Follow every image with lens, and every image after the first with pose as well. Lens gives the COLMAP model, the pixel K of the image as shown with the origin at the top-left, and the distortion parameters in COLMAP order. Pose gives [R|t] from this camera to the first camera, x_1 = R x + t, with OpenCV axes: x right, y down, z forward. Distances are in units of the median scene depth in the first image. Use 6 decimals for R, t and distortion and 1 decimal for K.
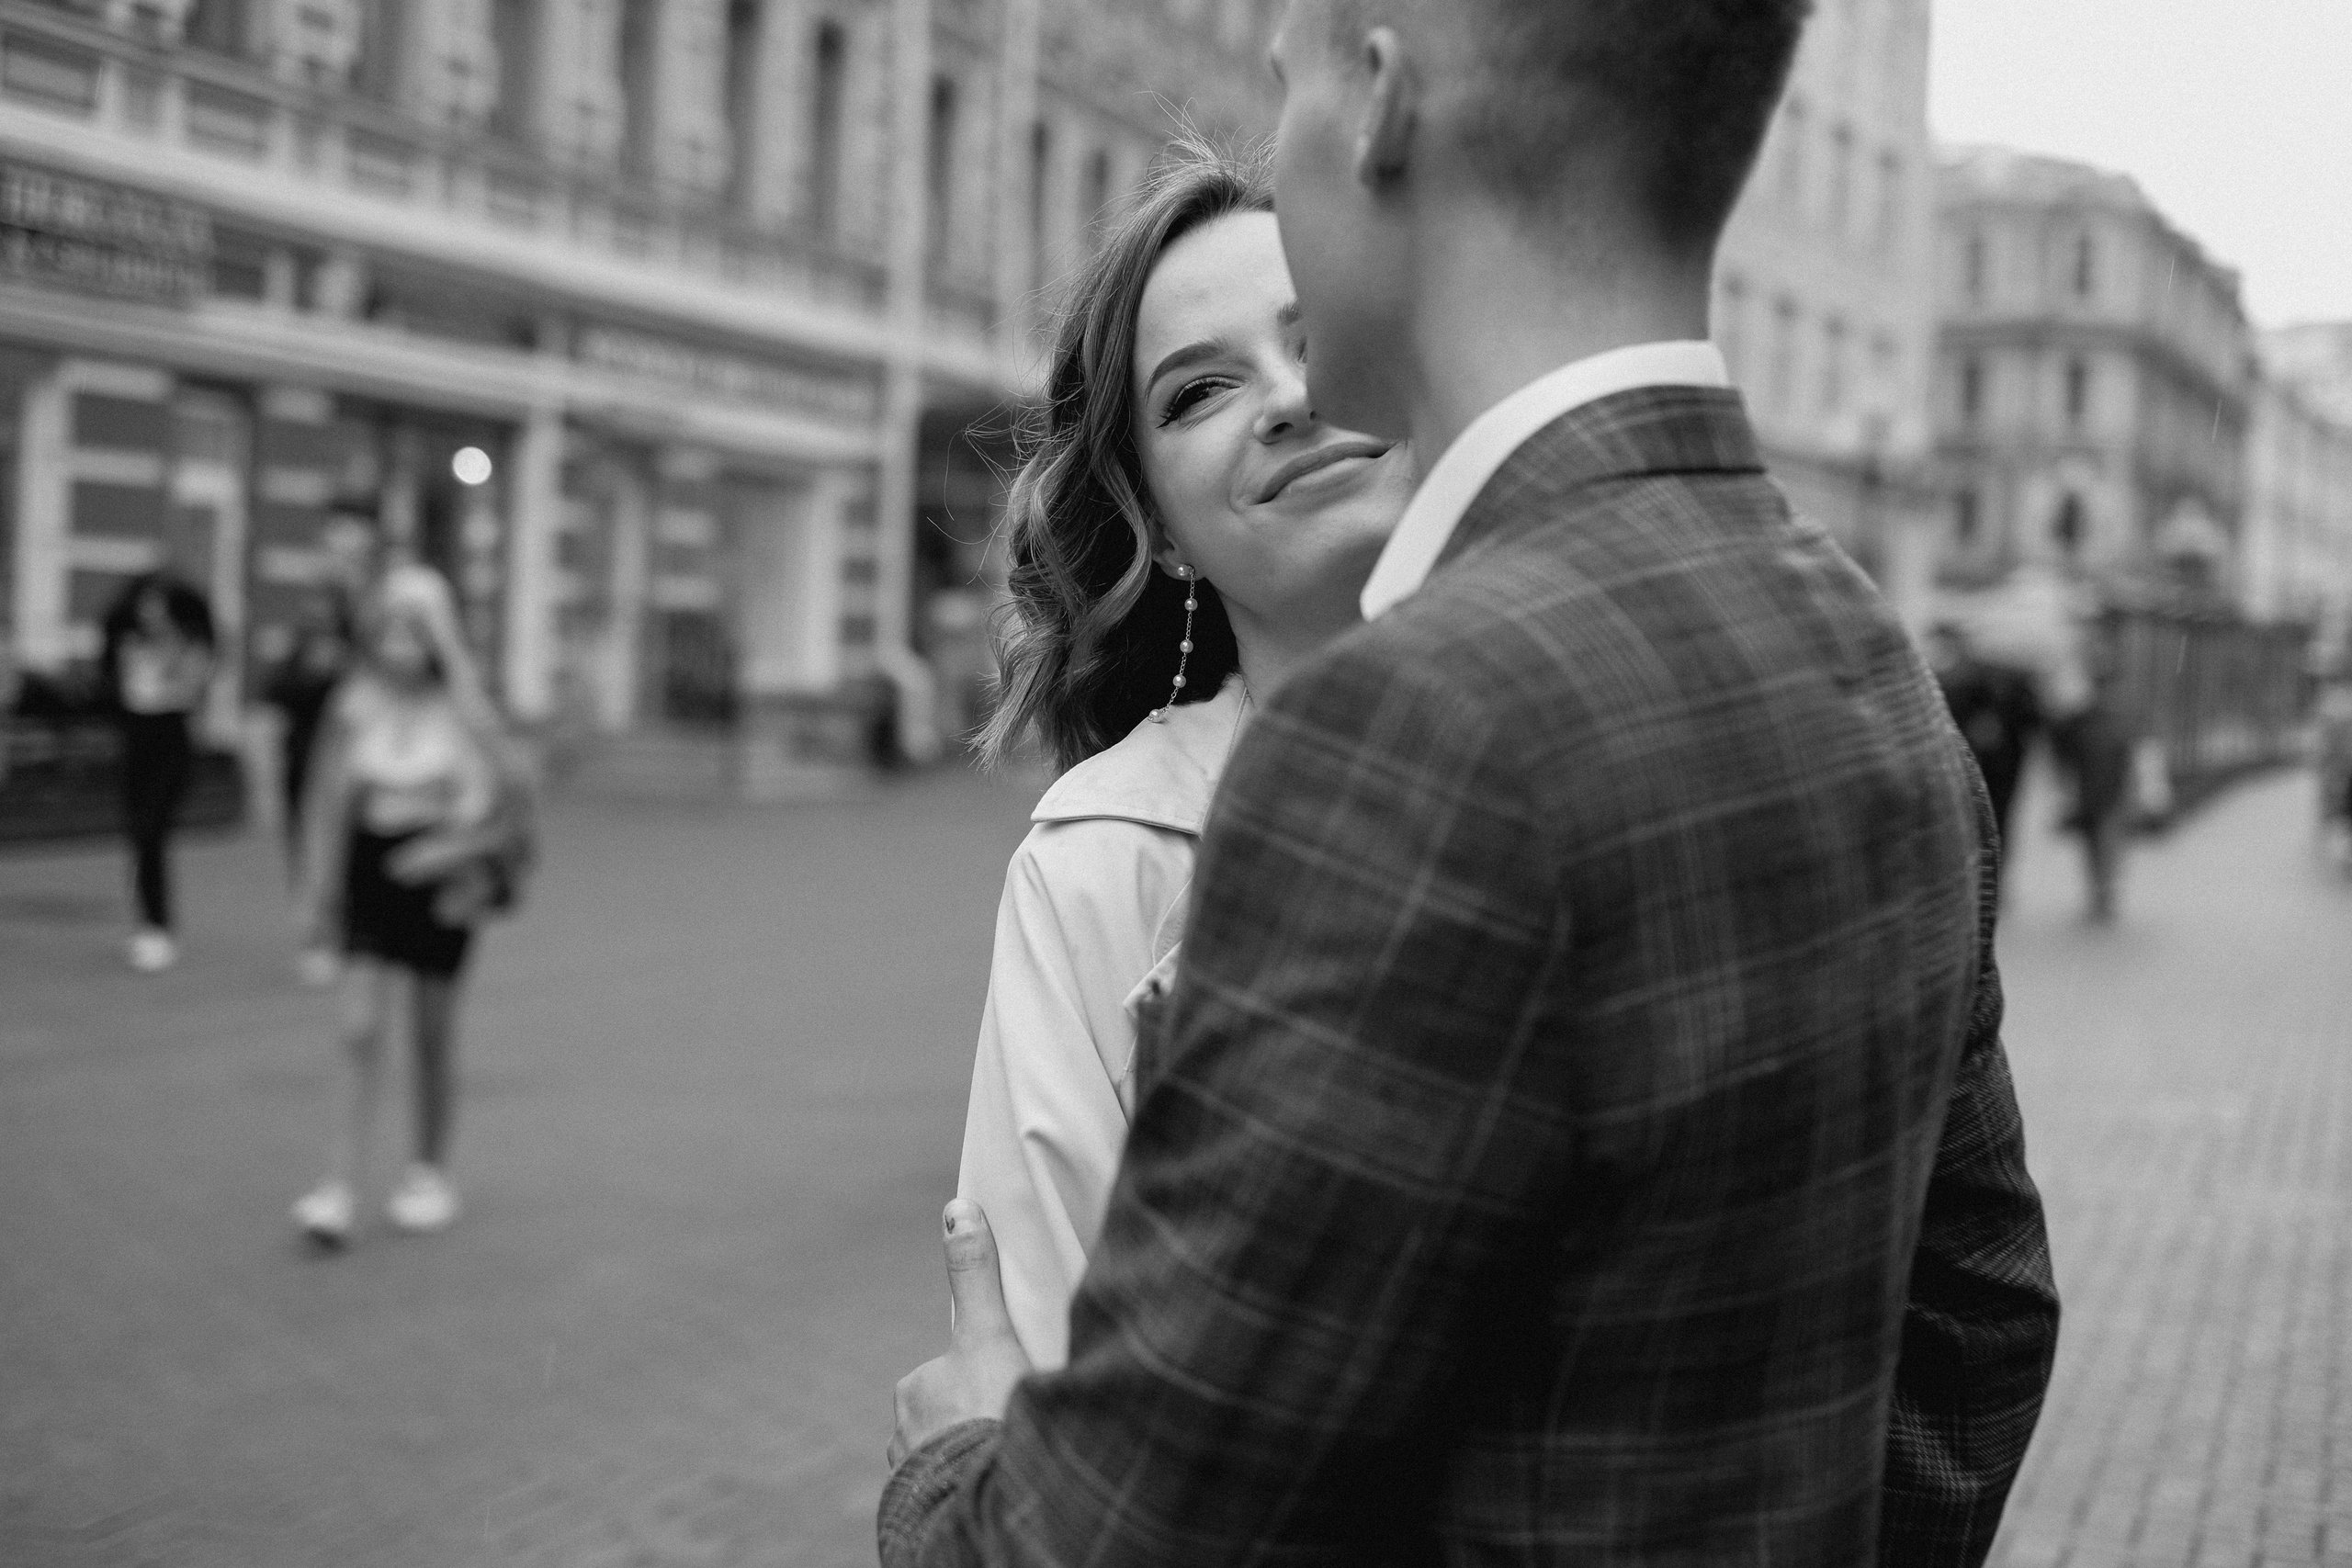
lens RADIAL K [[3678.4, 0, 1175.8], [0, 3678.4, 787.1], [0, 0, 1]] dist [-0.047588, 0.000000]
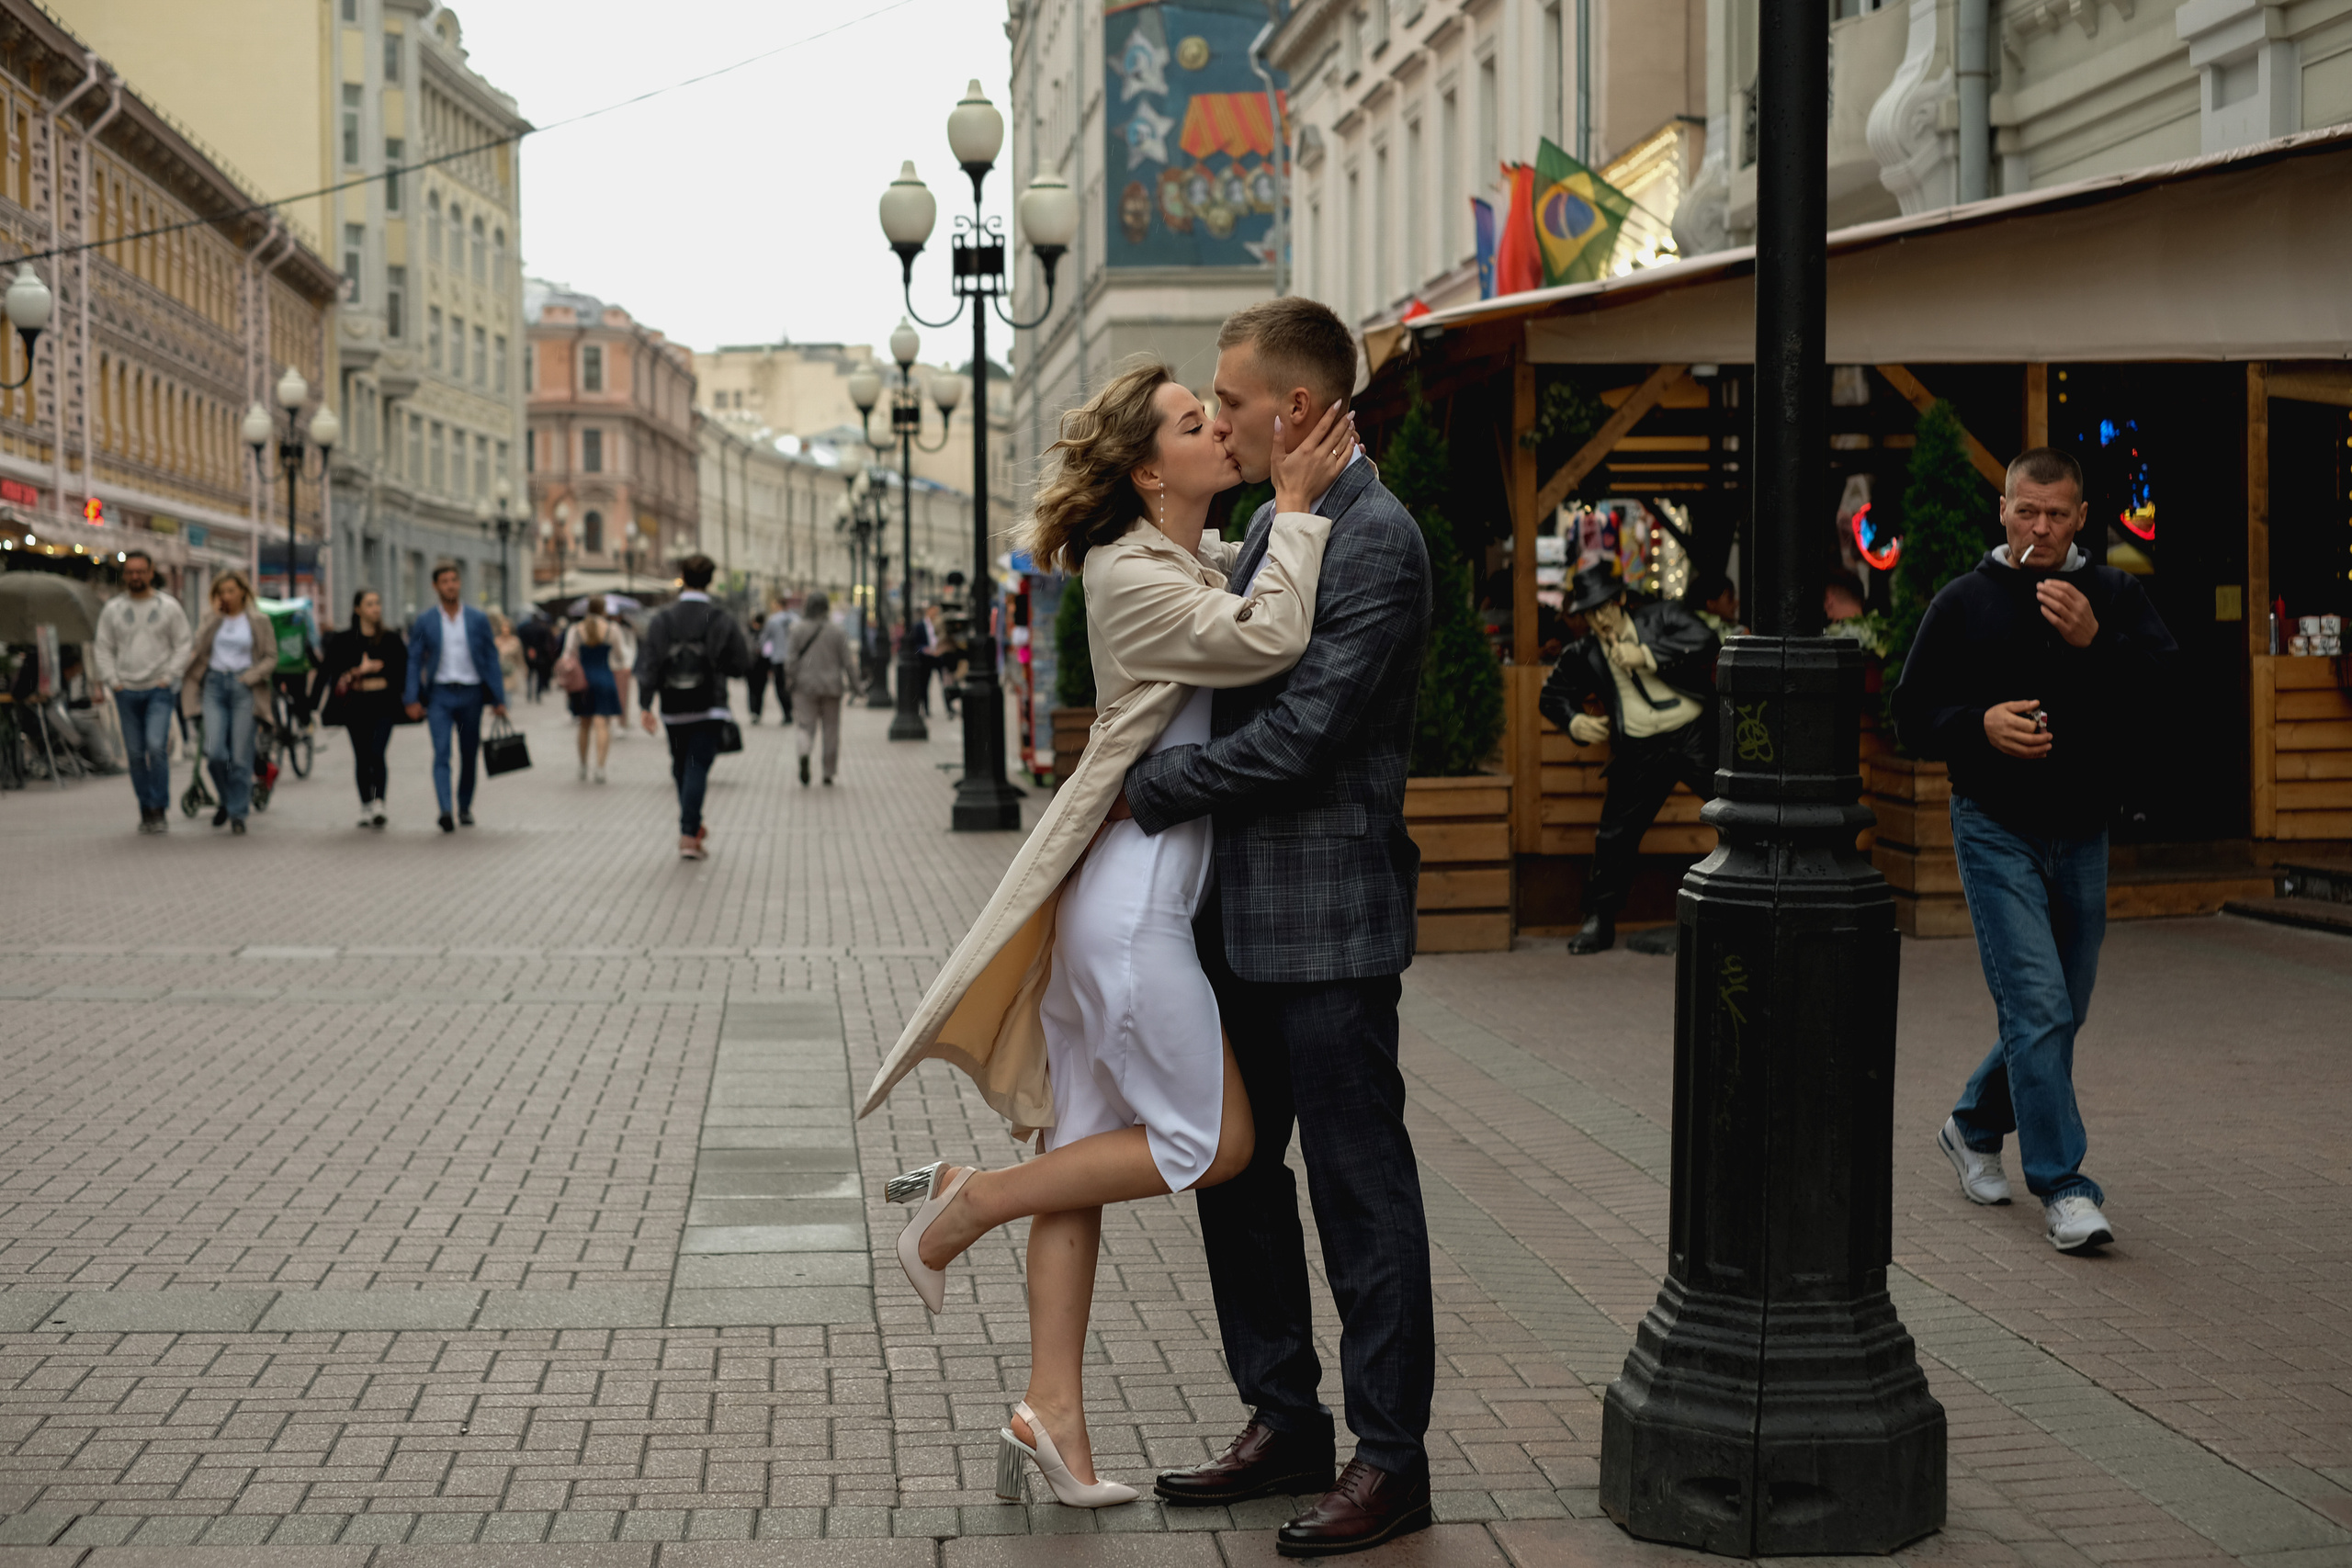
lens RADIAL K [[3678.4, 0, 1175.9], [0, 3678.4, 784.6], [0, 0, 1]] dist [-0.047588, 0.000000]
pose [[0.914609, -0.025756, 0.403519, -0.164676], [0.020364, 0.999637, 0.017649, 0.012492], [-0.403827, -0.007925, 0.914801, -0.542523]]
